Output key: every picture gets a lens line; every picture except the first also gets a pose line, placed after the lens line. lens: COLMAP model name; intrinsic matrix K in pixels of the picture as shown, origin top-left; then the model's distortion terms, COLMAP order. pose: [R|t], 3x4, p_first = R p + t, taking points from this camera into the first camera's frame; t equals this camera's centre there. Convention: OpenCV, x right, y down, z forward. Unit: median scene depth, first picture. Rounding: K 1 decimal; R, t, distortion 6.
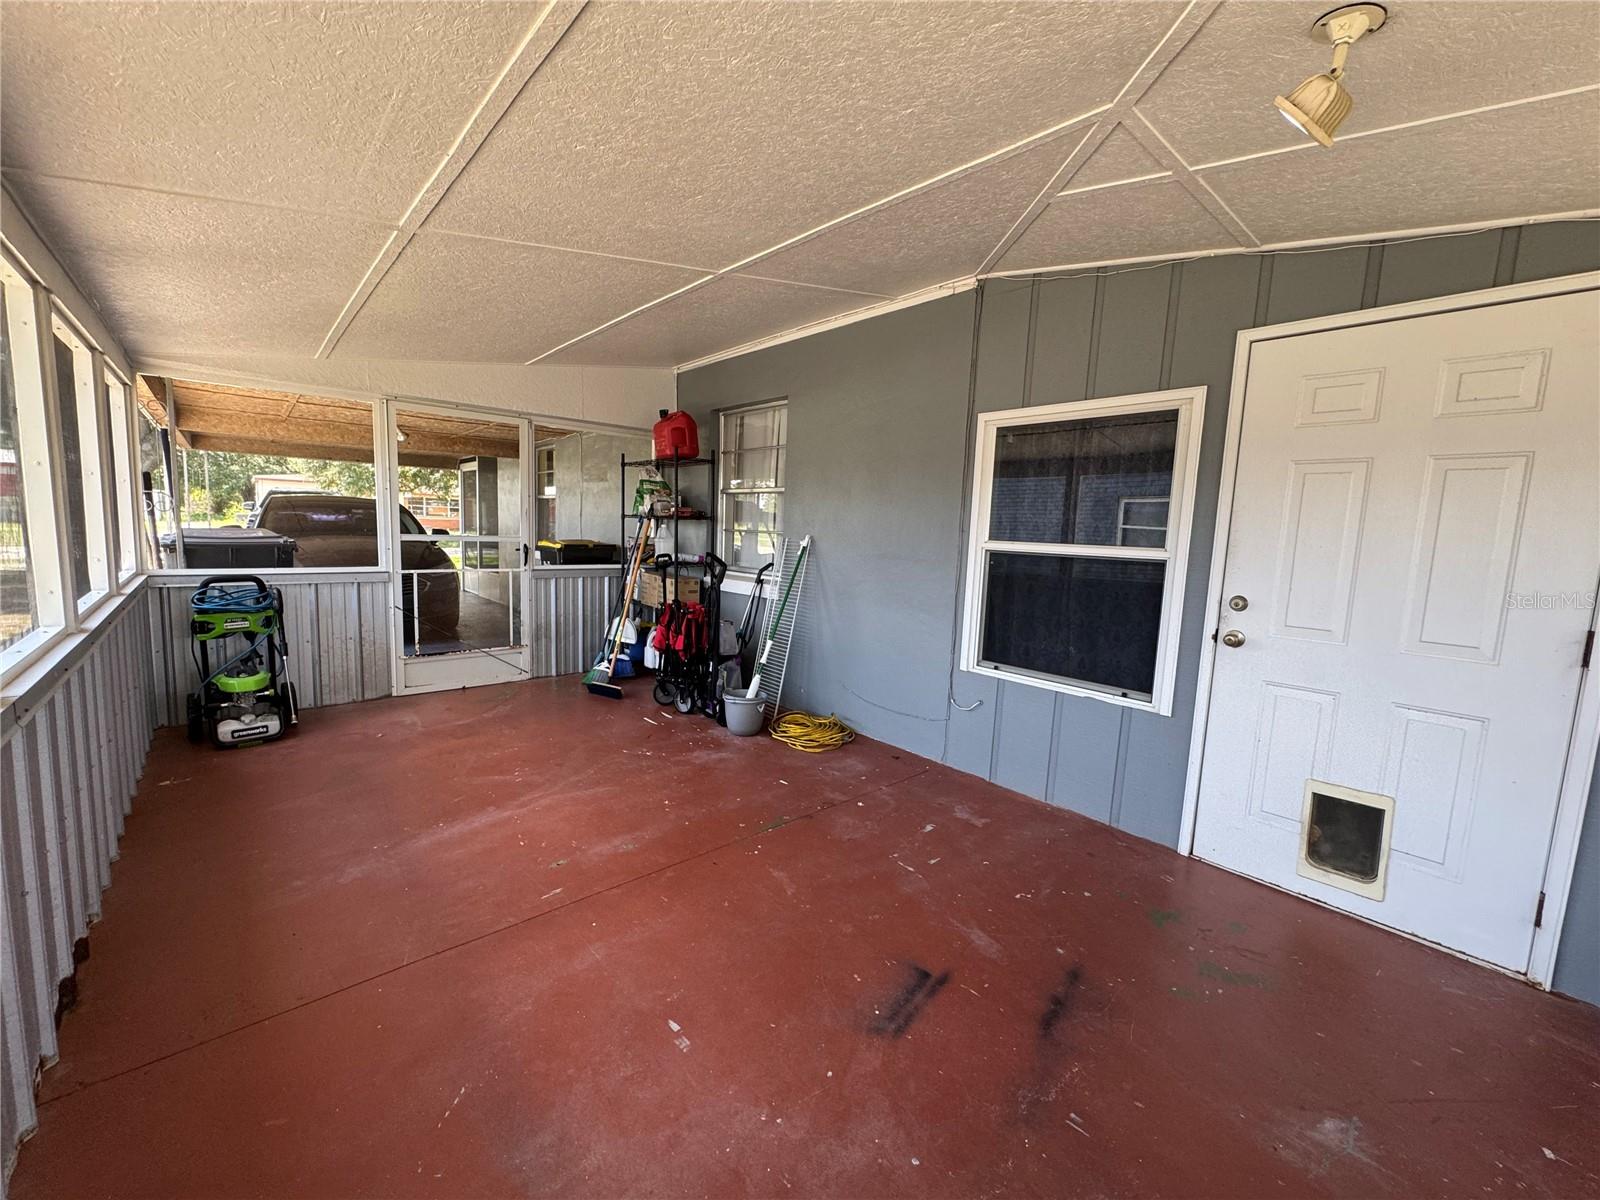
lens RADIAL K [[641.6, 0, 803.7], [0, 641.6, 599.9], [0, 0, 1]] dist [-0.003777, -0.000108]
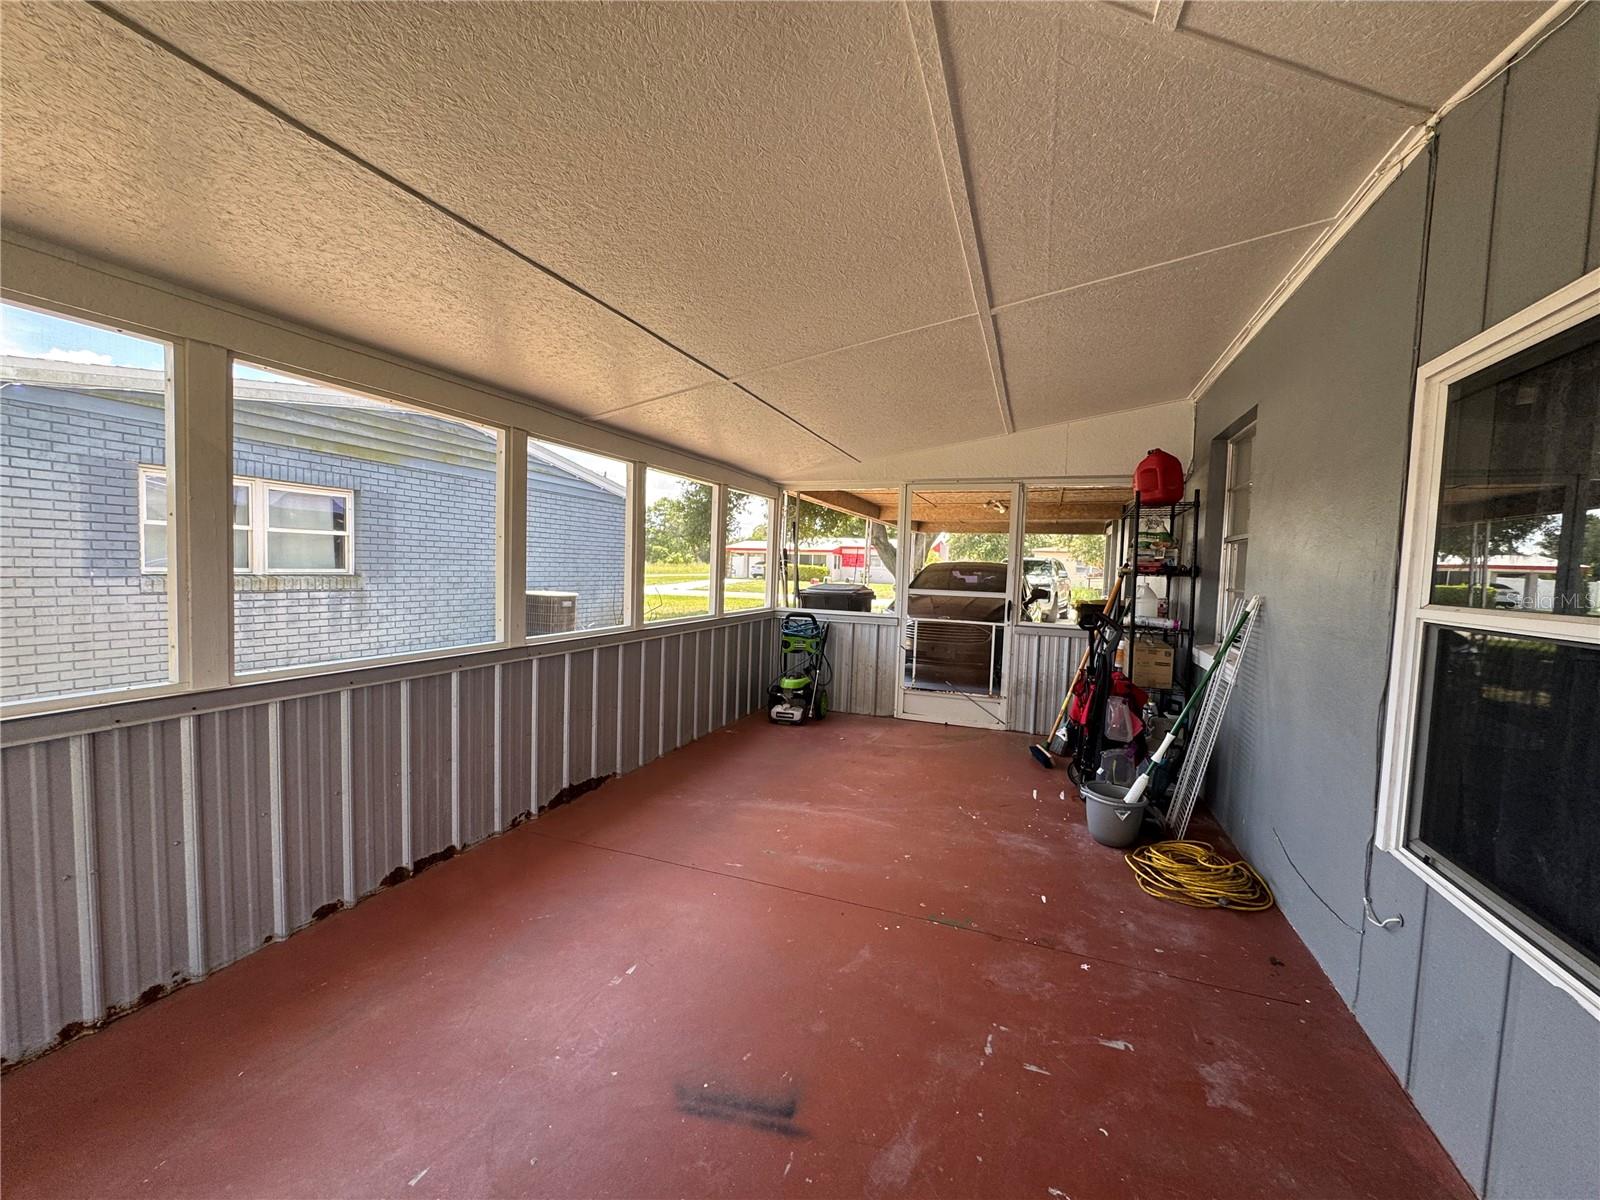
lens RADIAL K [[641.6, 0, 796.9], [0, 641.6, 601.8], [0, 0, 1]] dist [-0.003777, -0.000108]
pose [[0.448301, 0.027656, -0.893455, 0.488020], [-0.116542, 0.992798, -0.027745, -0.020941], [0.886253, 0.116563, 0.448295, 0.306617]]
